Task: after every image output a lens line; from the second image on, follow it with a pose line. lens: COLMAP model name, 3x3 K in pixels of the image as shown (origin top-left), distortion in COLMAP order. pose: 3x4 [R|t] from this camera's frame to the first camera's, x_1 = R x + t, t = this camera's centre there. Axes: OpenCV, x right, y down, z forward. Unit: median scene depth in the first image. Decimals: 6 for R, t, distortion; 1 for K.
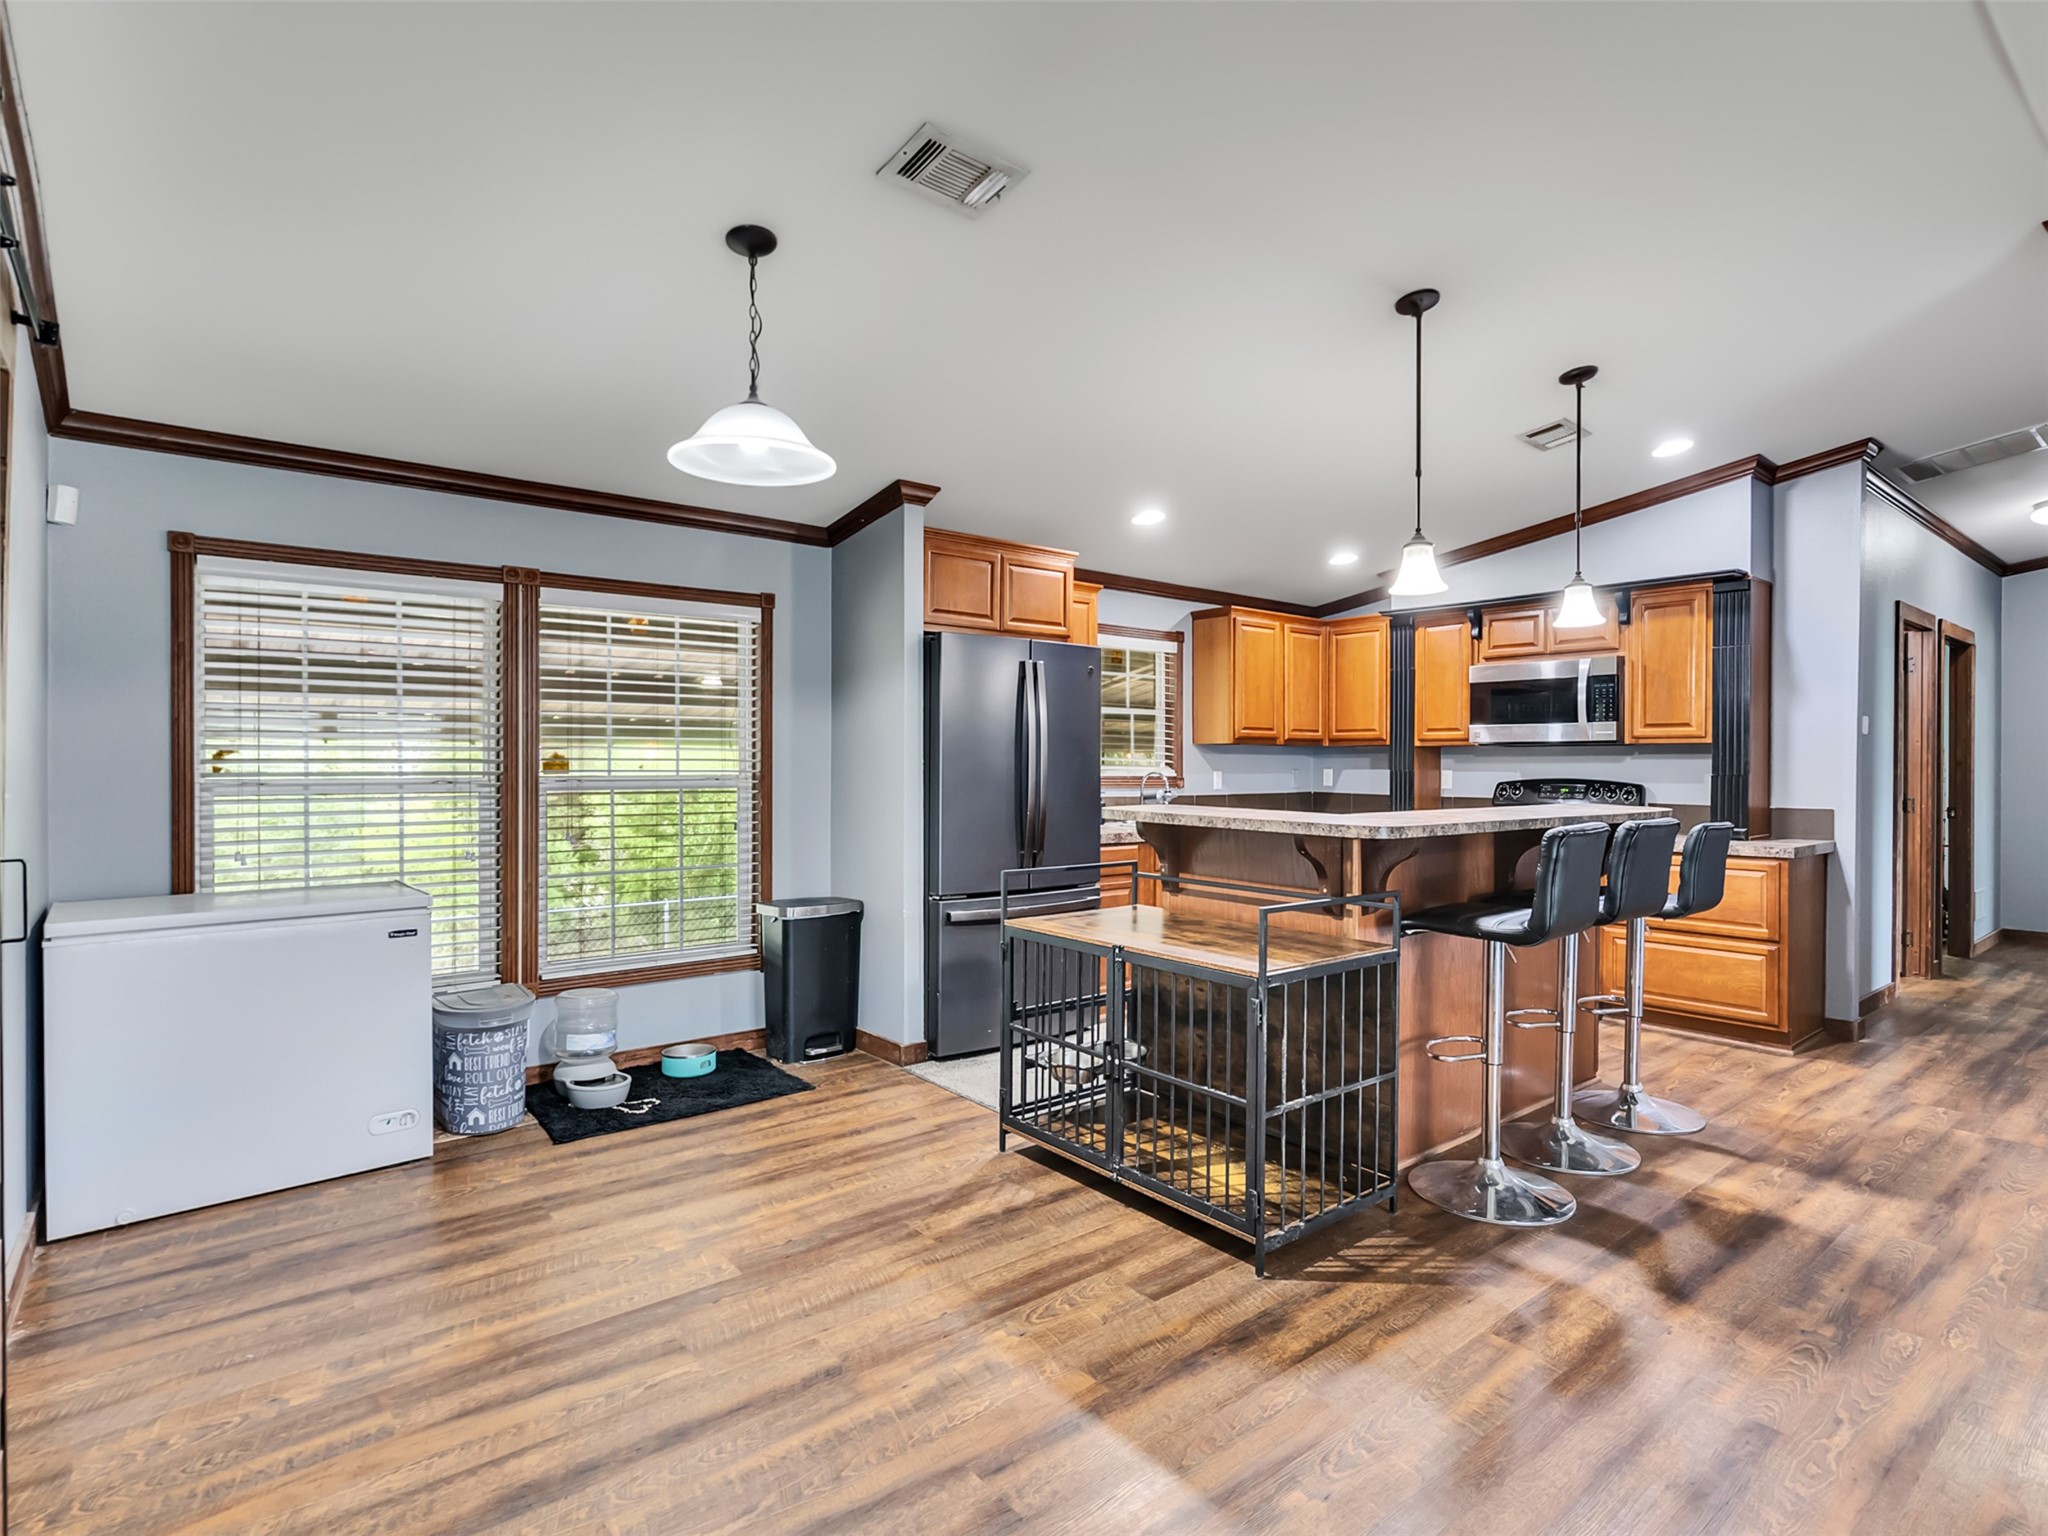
lens RADIAL K [[1048.3, 0, 1011.1], [0, 1048.3, 767.5], [0, 0, 1]] dist [-0.005563, 0.002982]
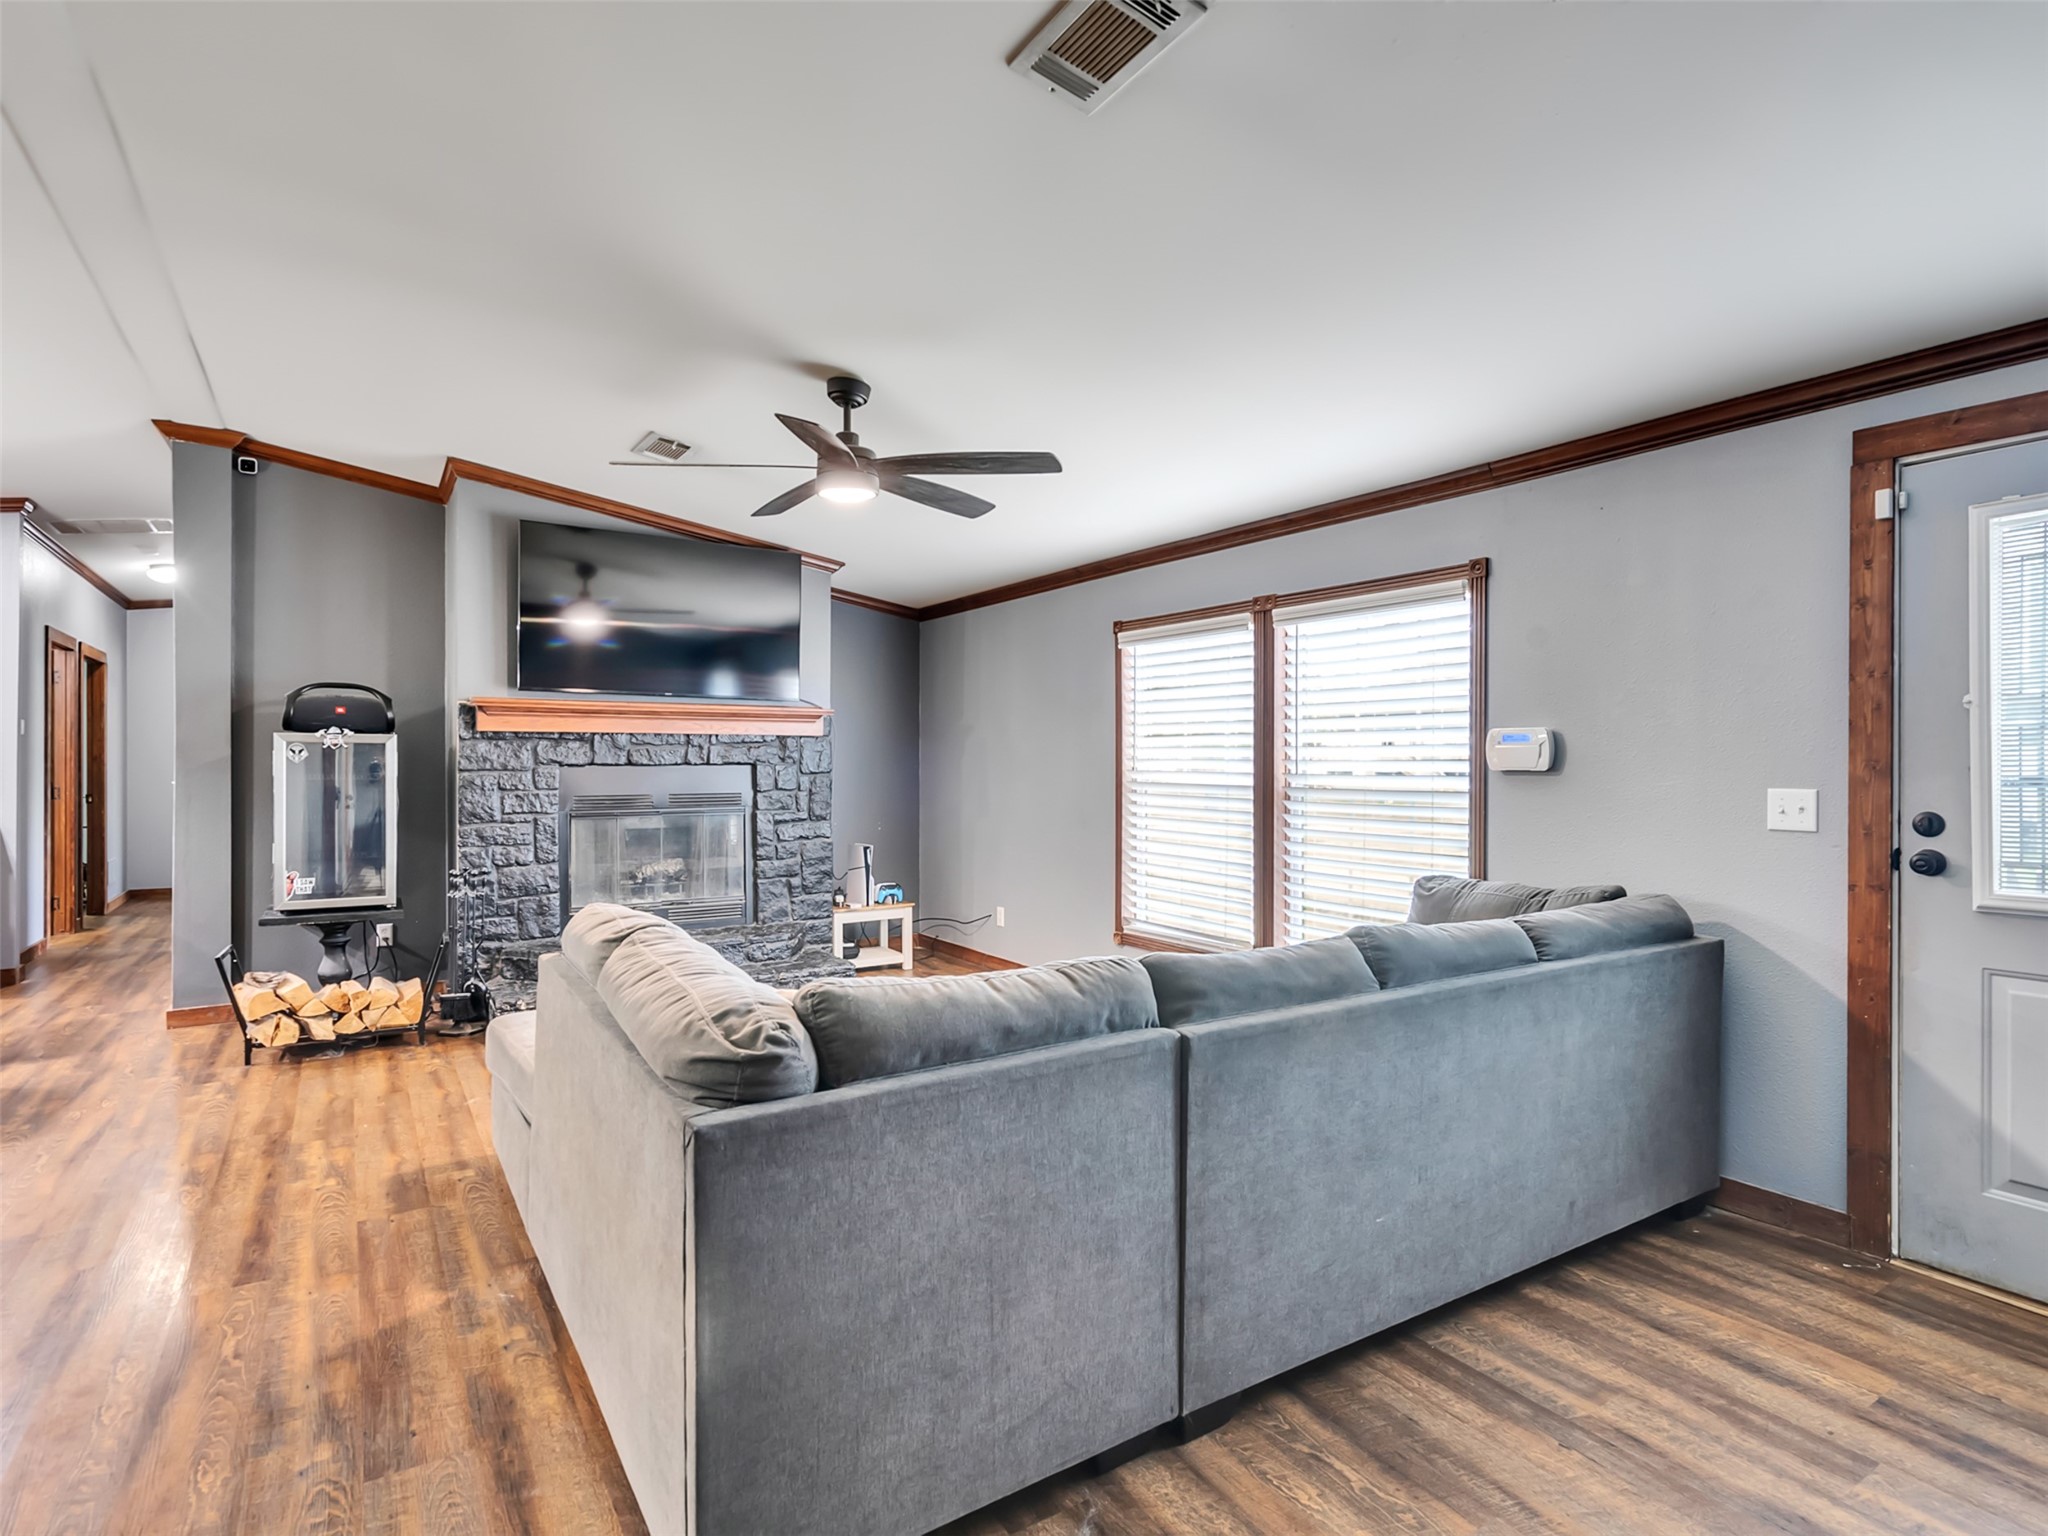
lens RADIAL K [[1048.3, 0, 1011.4], [0, 1048.3, 766.6], [0, 0, 1]] dist [-0.005563, 0.002982]
pose [[0.109324, -0.004923, 0.993994, -0.295793], [-0.000397, 0.999987, 0.004997, -0.001159], [-0.994006, -0.000941, 0.109321, -0.307647]]
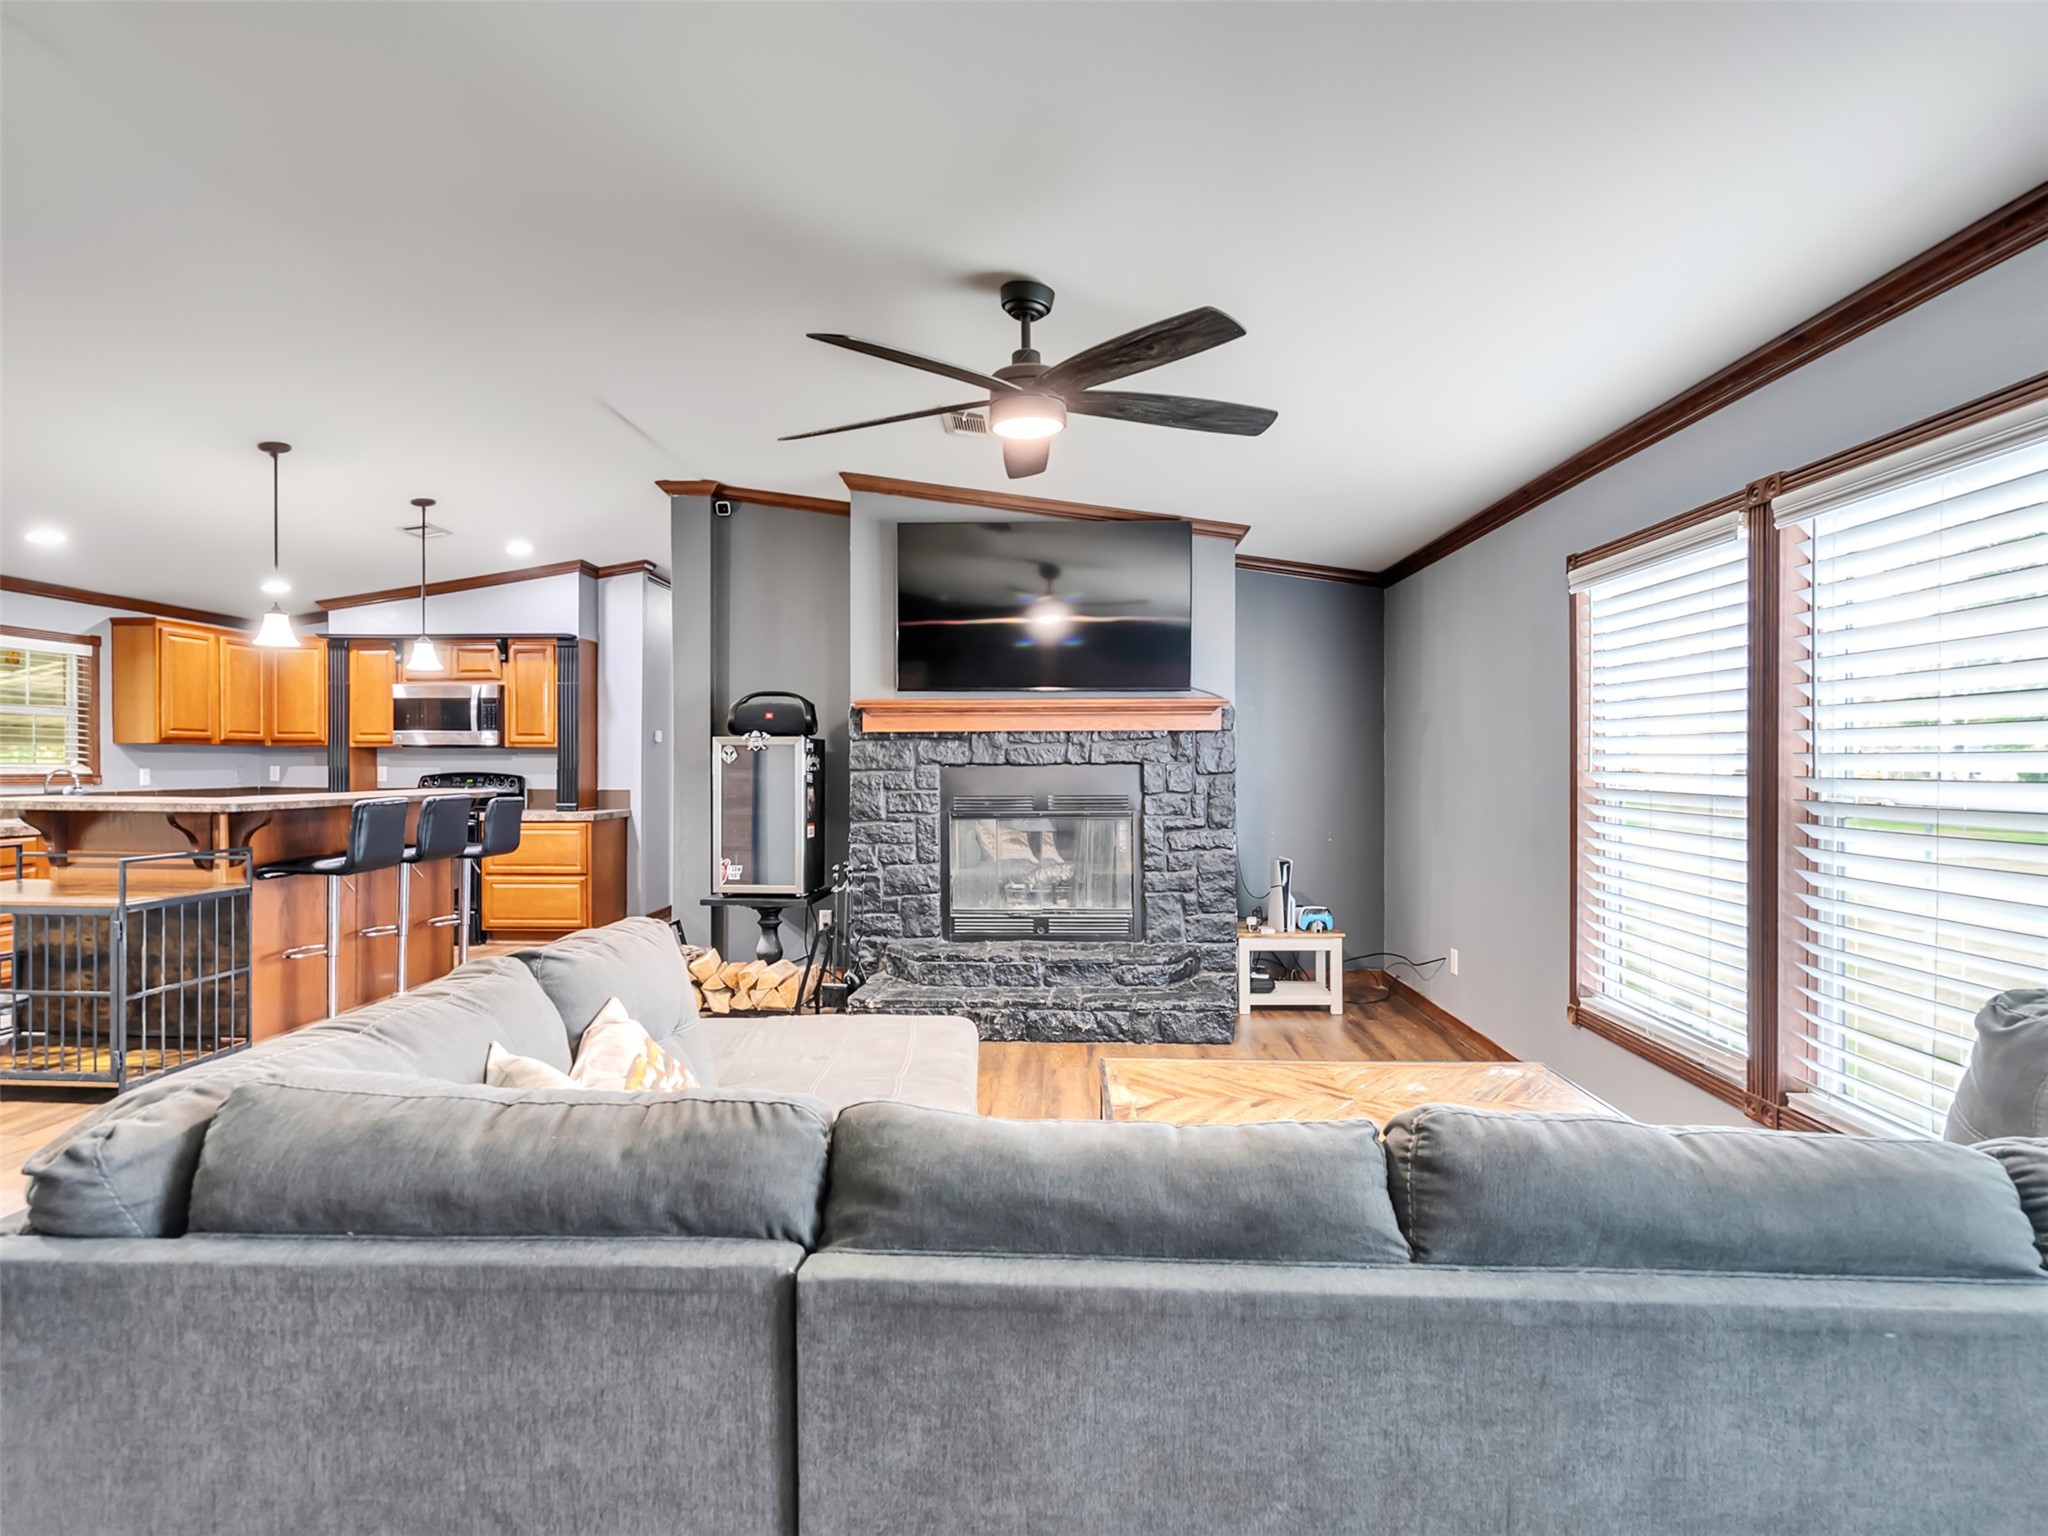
lens RADIAL K [[1048.3, 0, 1011.4], [0, 1048.3, 766.1], [0, 0, 1]] dist [-0.005563, 0.002982]
pose [[0.665315, -0.005682, 0.746542, -0.015293], [0.003965, 0.999984, 0.004077, 0.000077], [-0.746553, 0.000247, 0.665326, -0.506283]]
